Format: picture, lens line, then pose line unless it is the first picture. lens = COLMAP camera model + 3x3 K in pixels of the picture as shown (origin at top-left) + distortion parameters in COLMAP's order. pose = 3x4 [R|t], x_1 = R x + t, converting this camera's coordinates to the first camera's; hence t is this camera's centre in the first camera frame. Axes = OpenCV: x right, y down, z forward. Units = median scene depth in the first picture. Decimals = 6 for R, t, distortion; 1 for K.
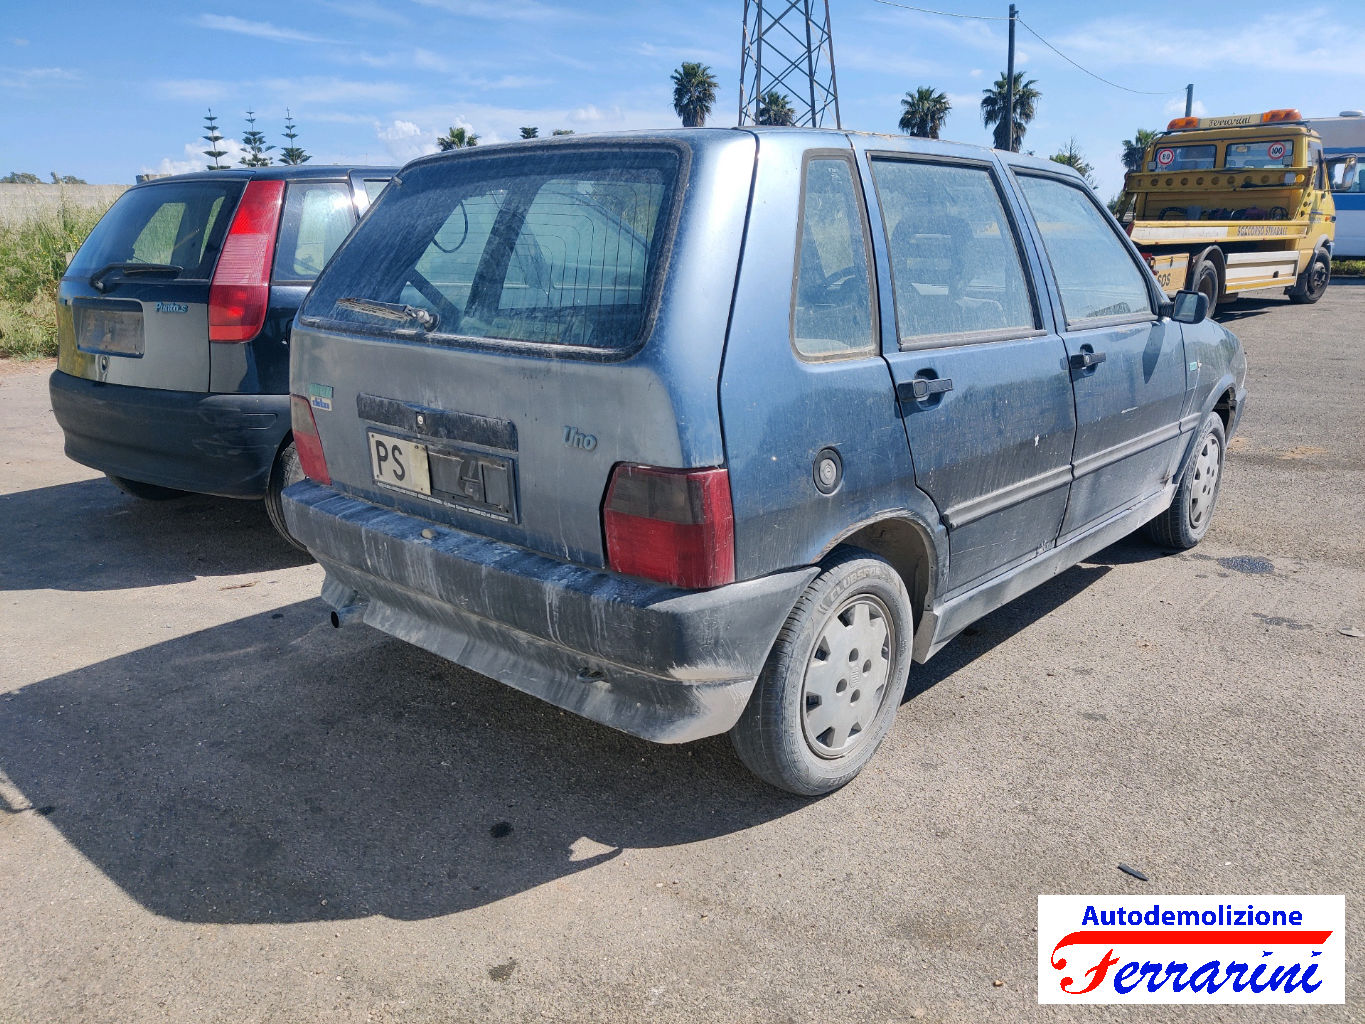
lens RADIAL K [[1046.0, 0, 696.2], [0, 1046.0, 514.2], [0, 0, 1]] dist [0.022162, -0.026242]
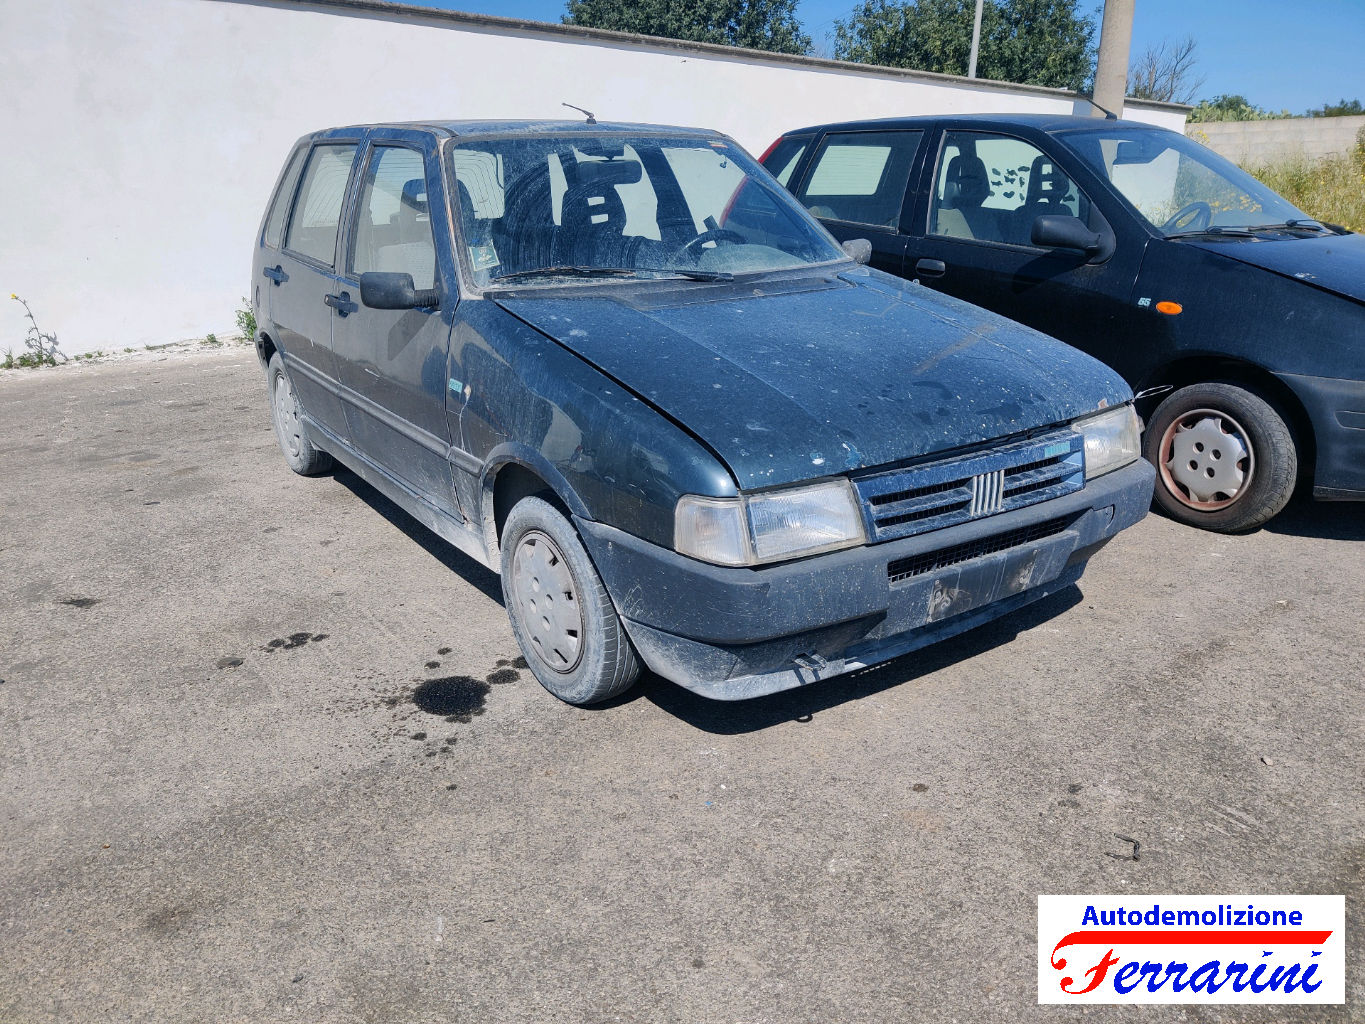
lens RADIAL K [[1046.0, 0, 679.4], [0, 1046.0, 527.8], [0, 0, 1]] dist [0.022162, -0.026242]
pose [[-0.249145, 0.337878, -0.907615, 1.552123], [-0.243500, 0.885207, 0.396378, -0.523888], [0.937355, 0.319760, -0.138272, 1.725112]]
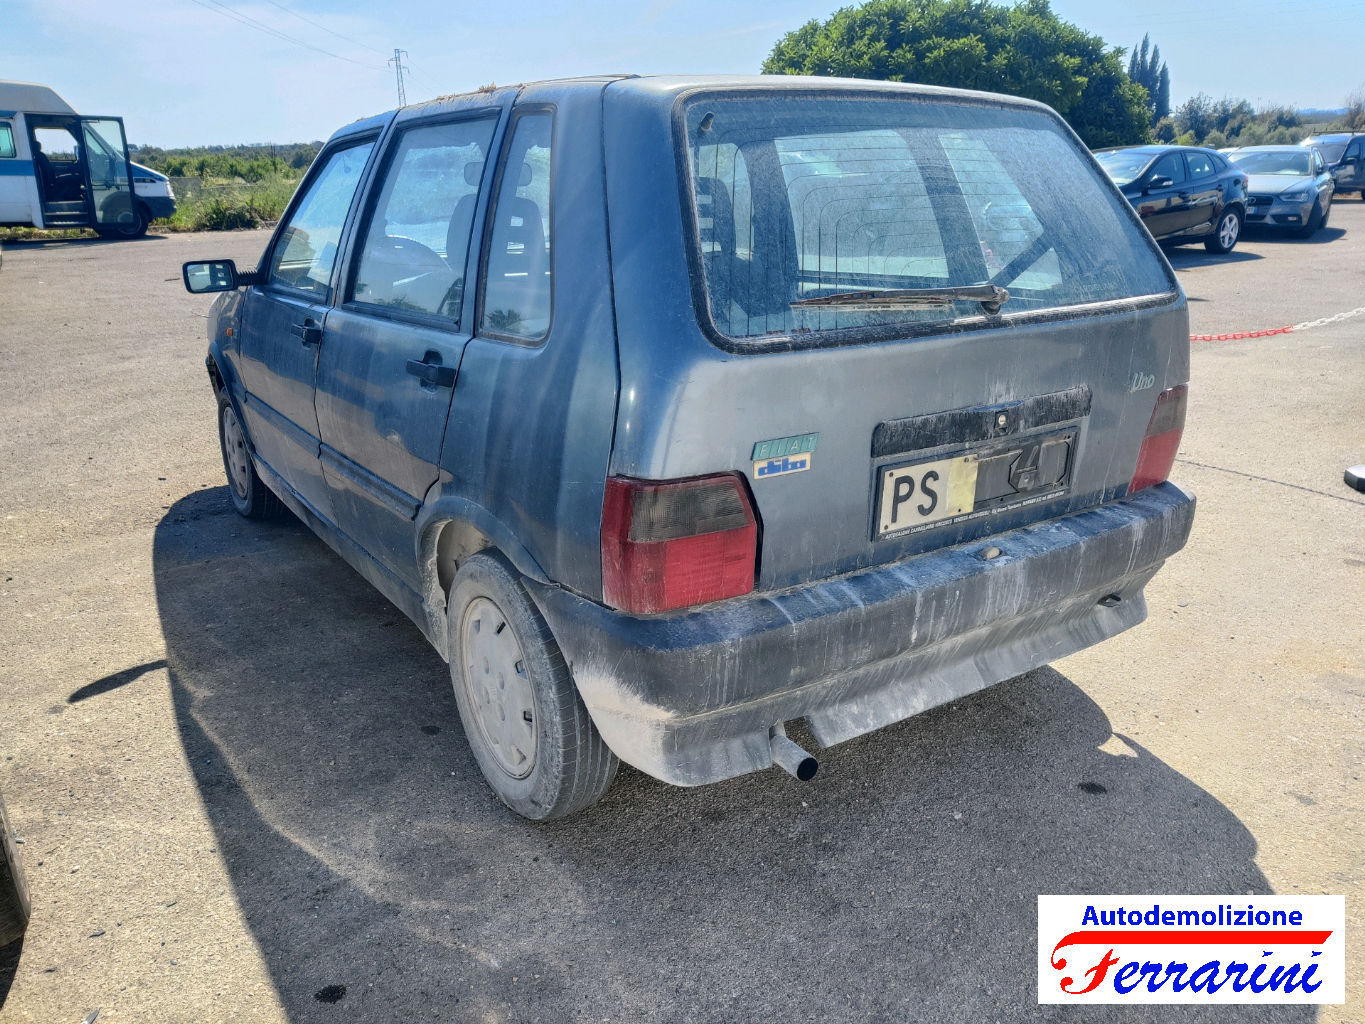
lens RADIAL K [[1046.0, 0, 654.4], [0, 1046.0, 517.1], [0, 0, 1]] dist [0.022162, -0.026242]
pose [[0.287307, -0.297841, 0.910355, -0.925218], [0.268912, 0.937283, 0.221783, -0.227660], [-0.919316, 0.181085, 0.349381, 0.799804]]
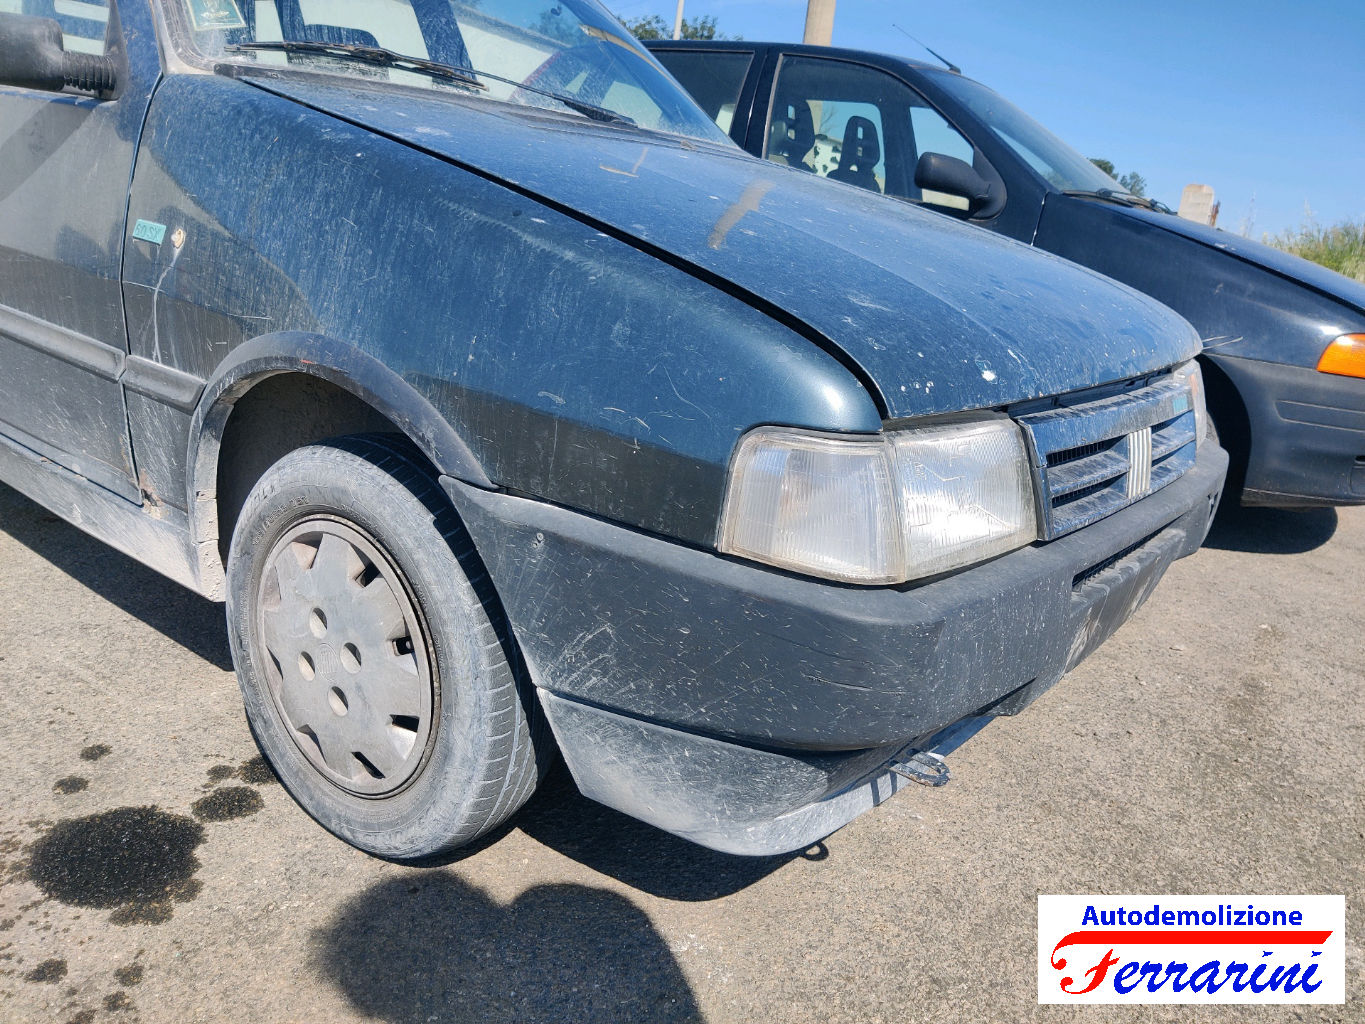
lens RADIAL K [[1051.5, 0, 695.1], [0, 1051.5, 487.3], [0, 0, 1]] dist [-0.021807, 0.003307]
pose [[0.070009, 0.283268, -0.956482, 1.182438], [-0.370634, 0.897583, 0.238696, -0.297949], [0.926137, 0.337794, 0.167828, 1.541756]]
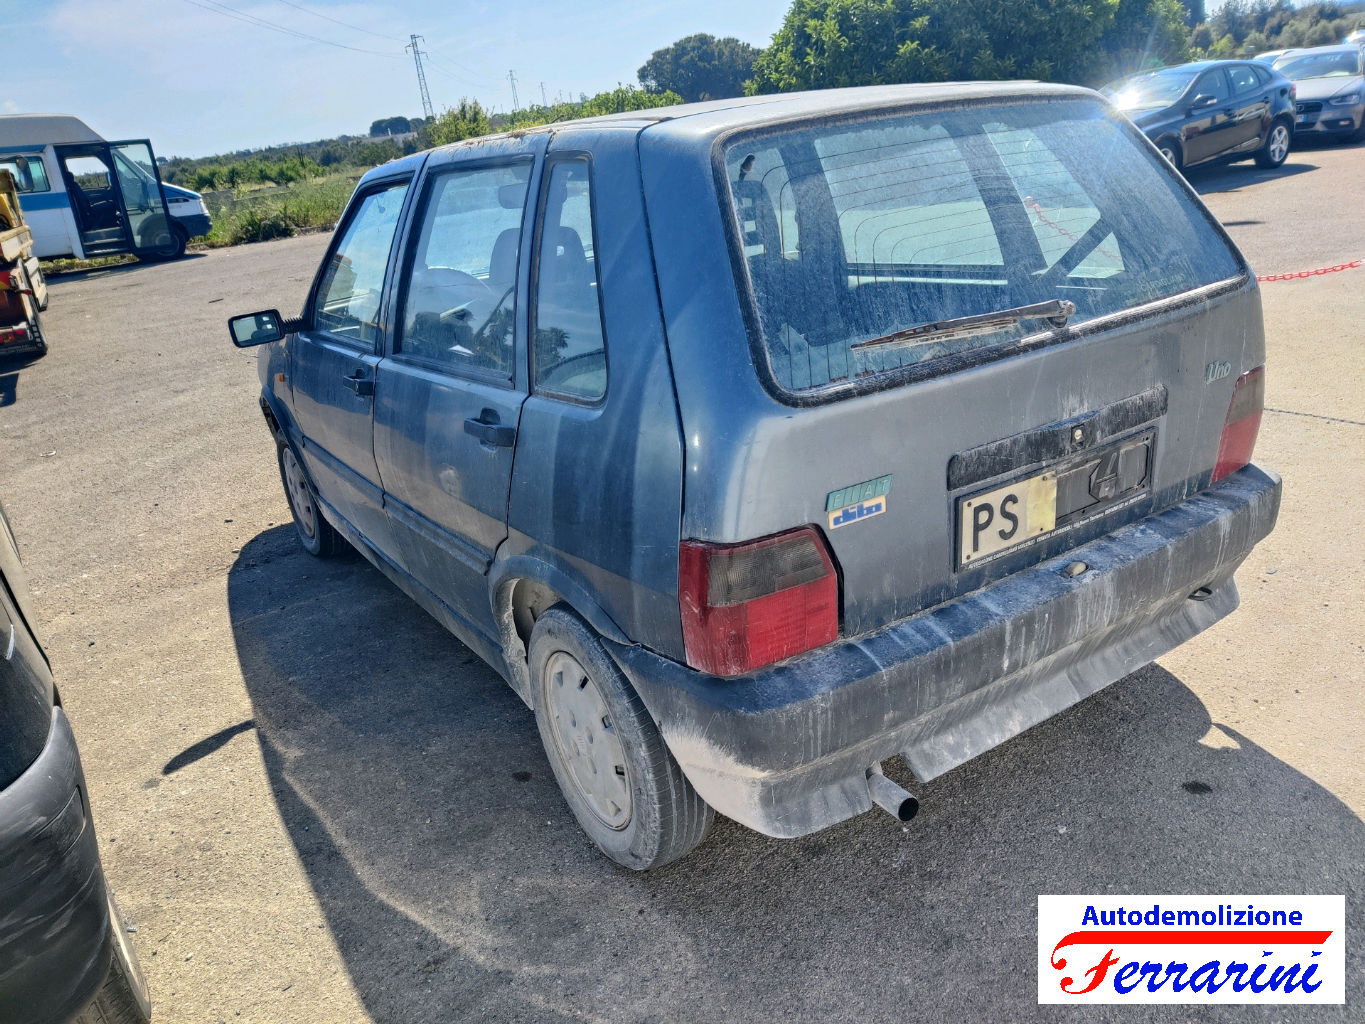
lens RADIAL K [[1046.0, 0, 686.6], [0, 1046.0, 517.6], [0, 0, 1]] dist [0.022162, -0.026242]
pose [[0.282707, -0.354682, 0.891223, -0.898023], [0.359300, 0.900636, 0.244454, -0.278333], [-0.889371, 0.251108, 0.382053, 0.798894]]
